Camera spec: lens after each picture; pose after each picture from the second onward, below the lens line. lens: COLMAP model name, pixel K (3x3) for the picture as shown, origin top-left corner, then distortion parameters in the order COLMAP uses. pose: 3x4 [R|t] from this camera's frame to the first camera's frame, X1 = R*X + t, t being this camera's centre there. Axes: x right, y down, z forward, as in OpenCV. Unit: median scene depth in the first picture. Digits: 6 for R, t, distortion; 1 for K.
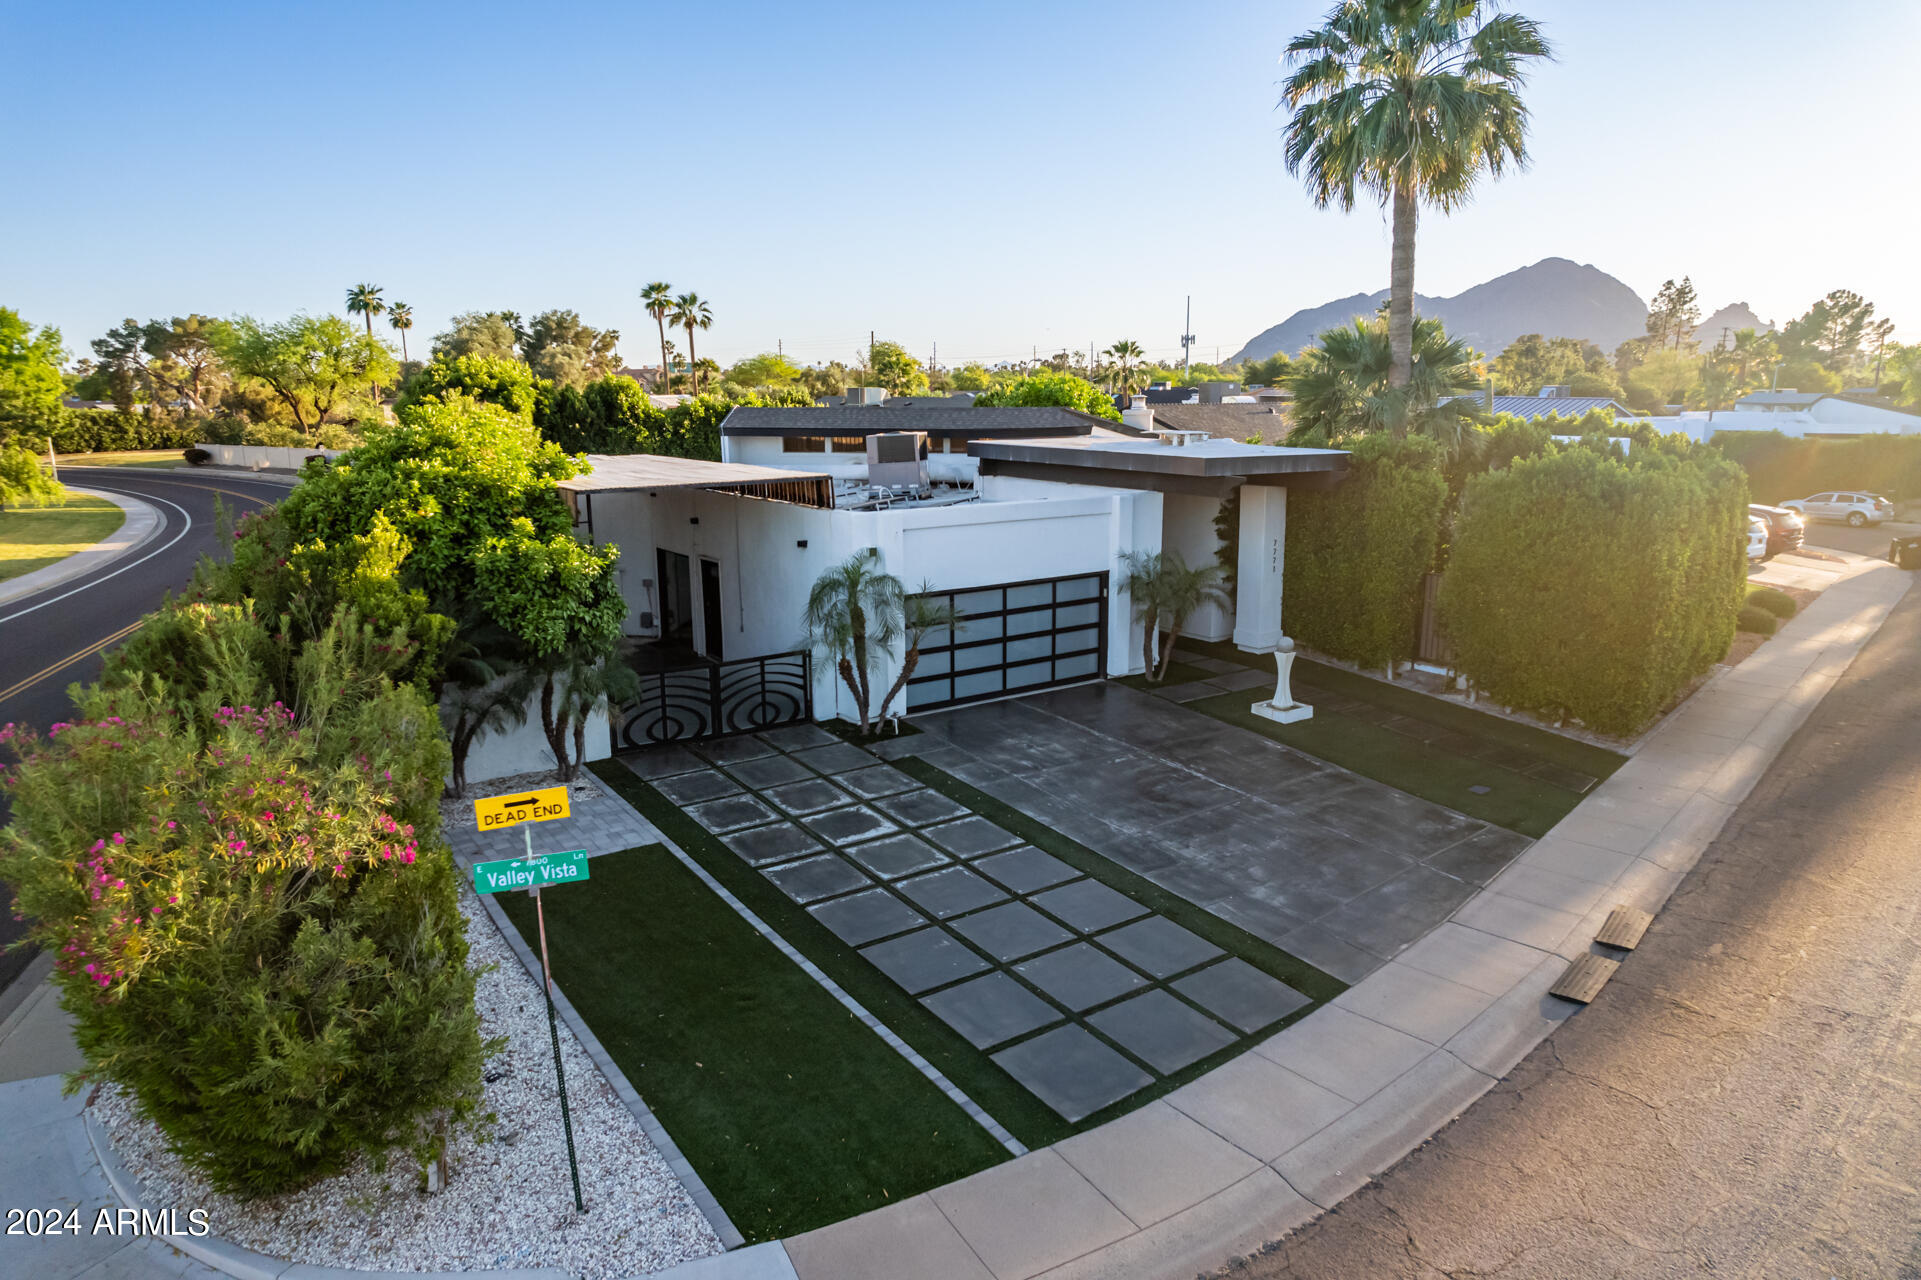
lens RADIAL K [[1225.2, 0, 959.2], [0, 1225.2, 655.1], [0, 0, 1]] dist [-0.069798, 0.062559]
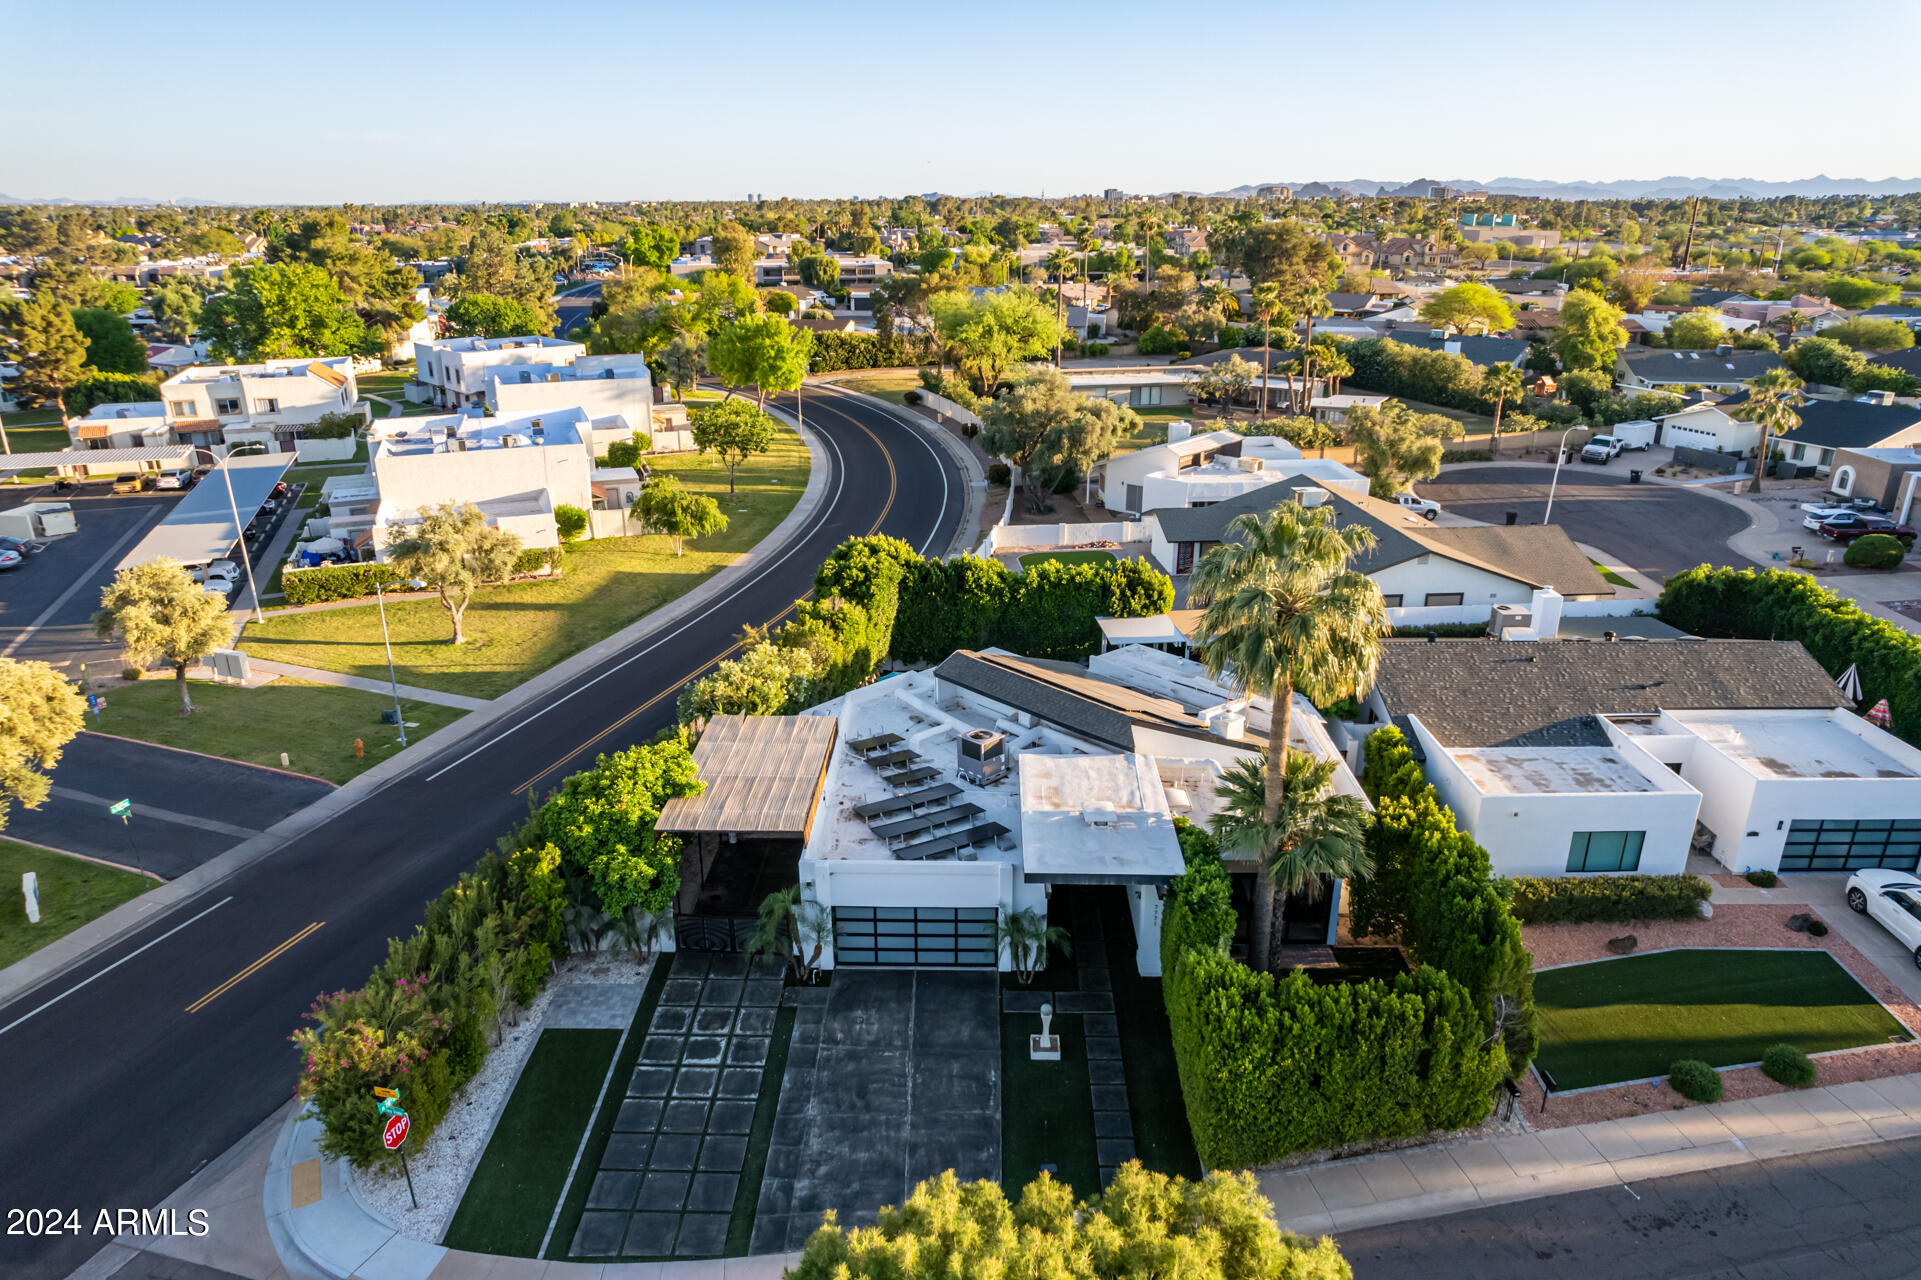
lens RADIAL K [[1229.4, 0, 959.8], [0, 1229.4, 647.7], [0, 0, 1]] dist [-0.077346, 0.074576]
pose [[0.802050, 0.210519, -0.558925, 1.113264], [-0.131576, 0.975109, 0.178465, -0.833686], [0.582583, -0.069597, 0.809786, -0.285038]]
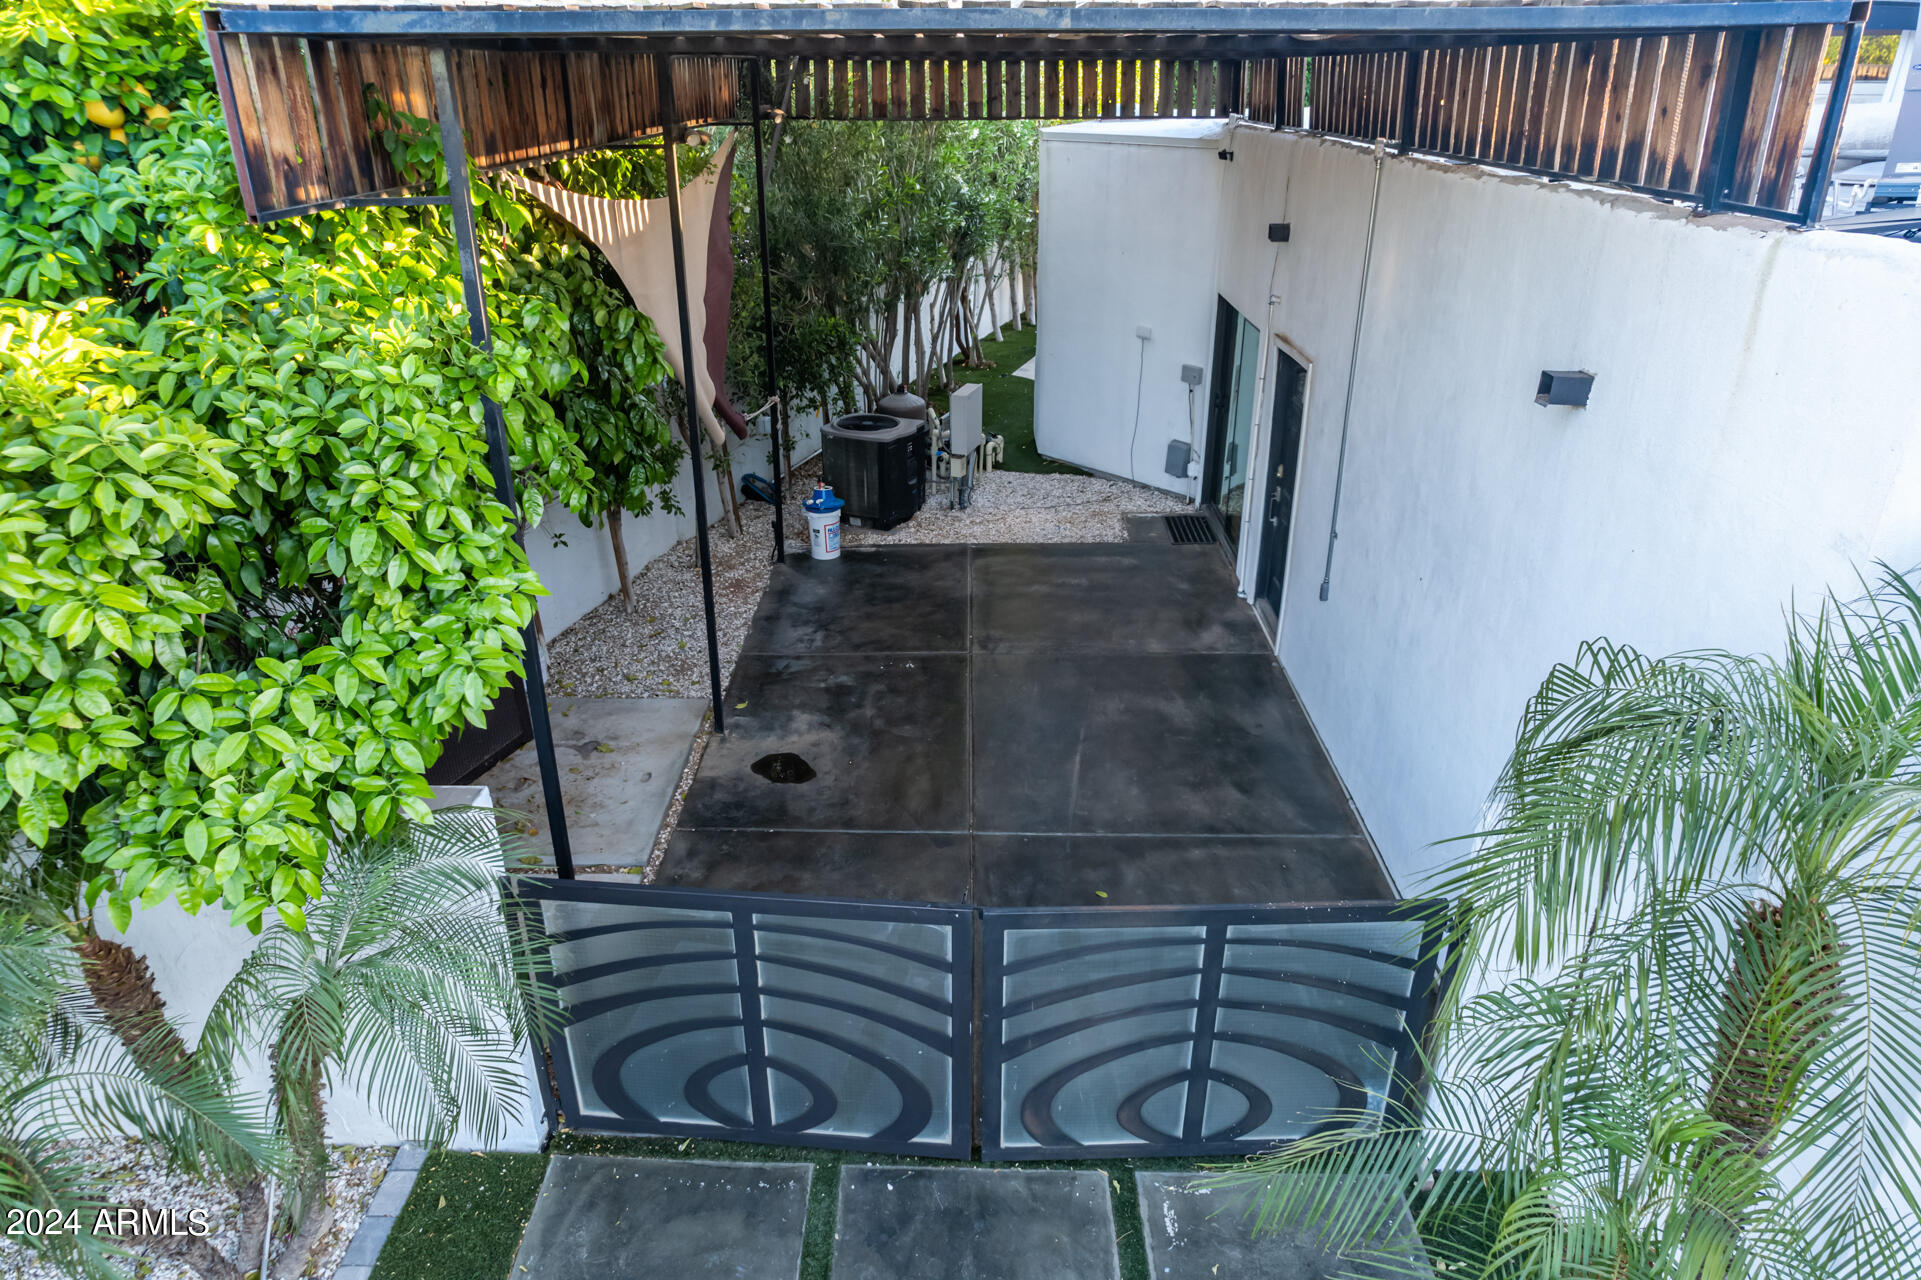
lens RADIAL K [[1229.4, 0, 959.8], [0, 1229.4, 647.7], [0, 0, 1]] dist [-0.077346, 0.074576]
pose [[0.808768, 0.256234, -0.529376, -0.106815], [-0.130114, 0.955754, 0.263828, -0.105901], [0.573555, -0.144496, 0.806322, 0.902306]]
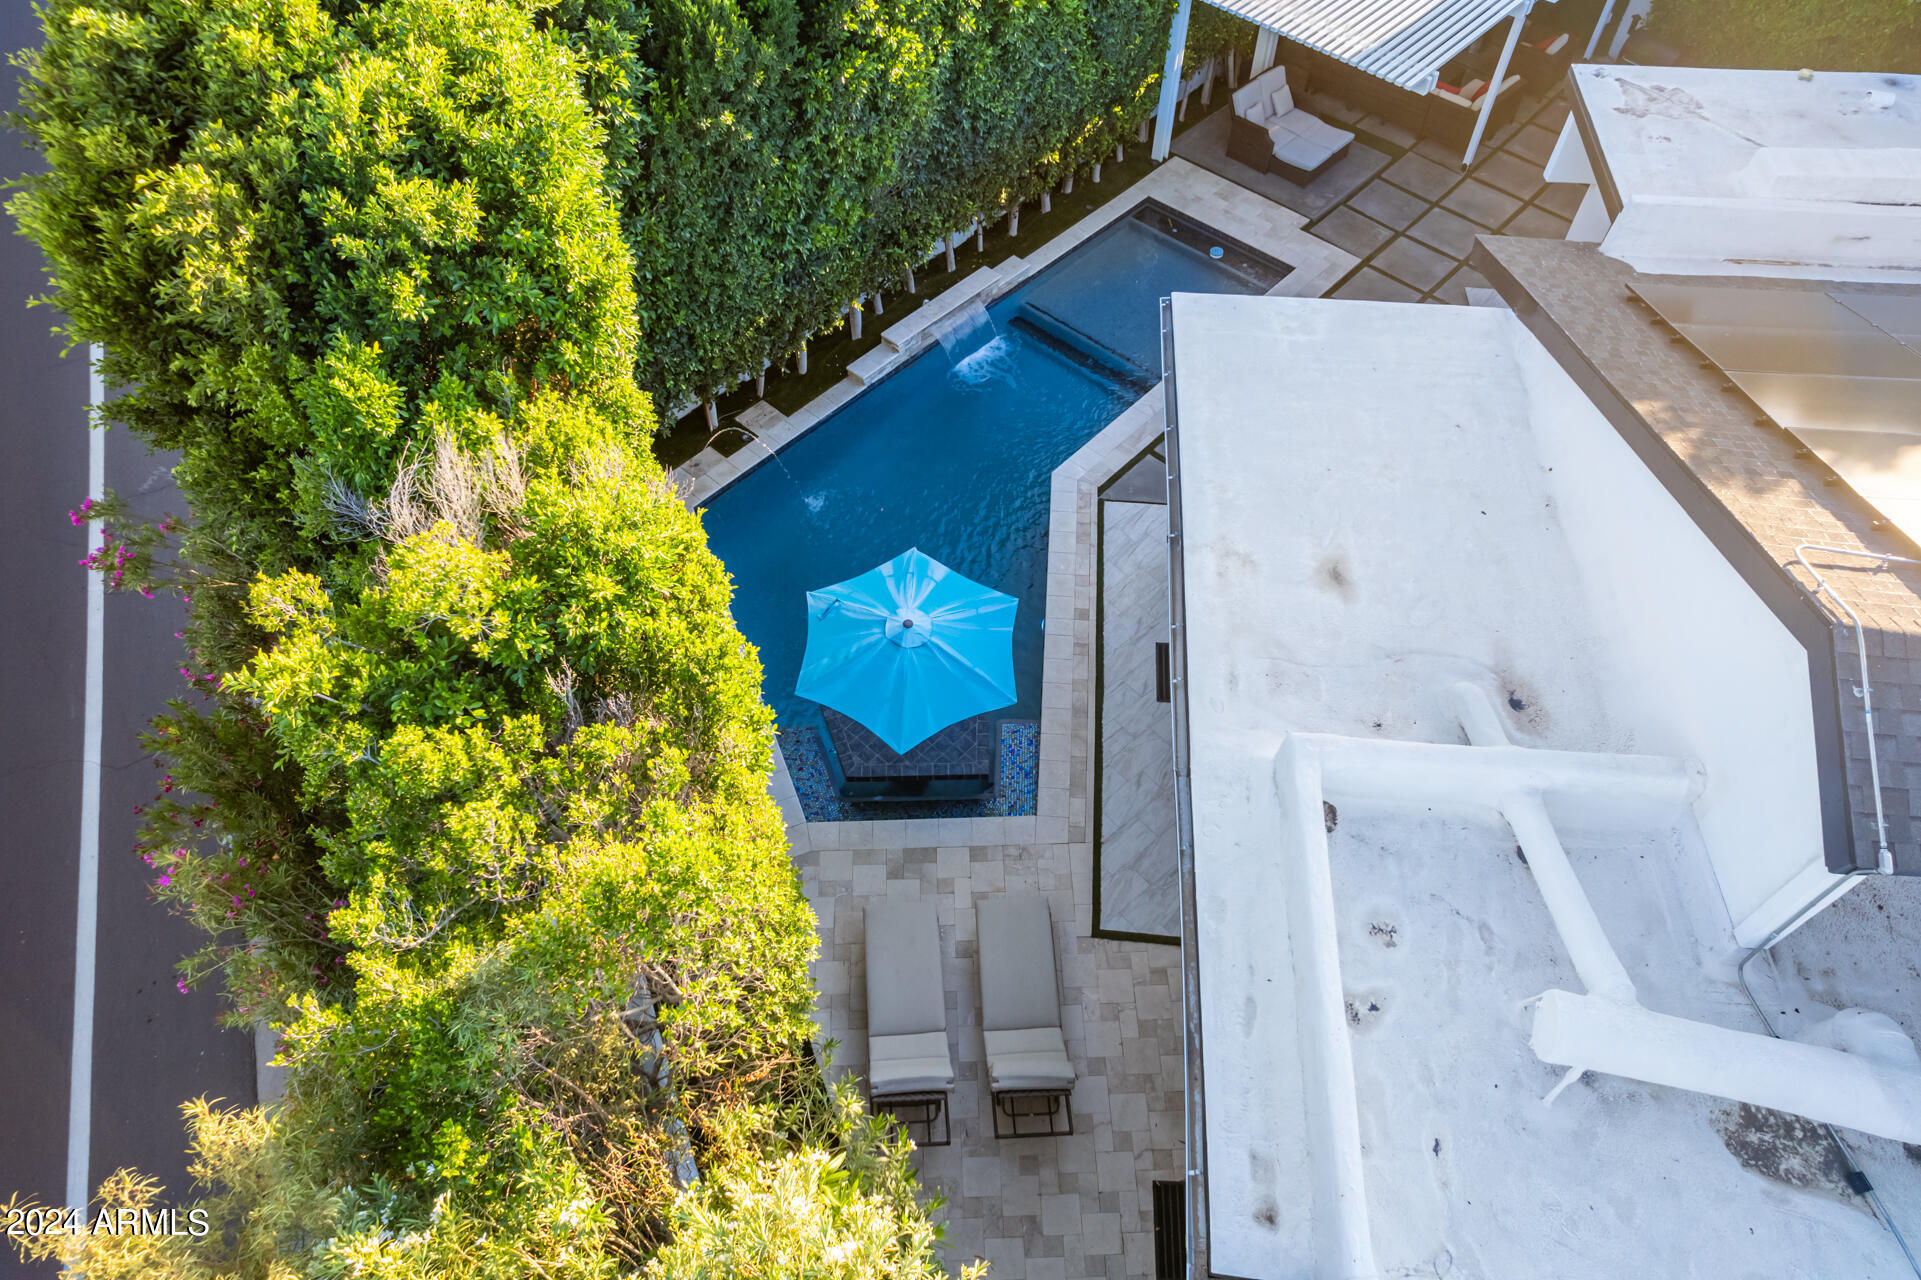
lens RADIAL K [[1229.4, 0, 959.8], [0, 1229.4, 647.7], [0, 0, 1]] dist [-0.077346, 0.074576]
pose [[0.996507, -0.064106, 0.053514, -0.617517], [0.013052, 0.752527, 0.658432, -0.605493], [-0.082480, -0.655434, 0.750735, 1.539940]]
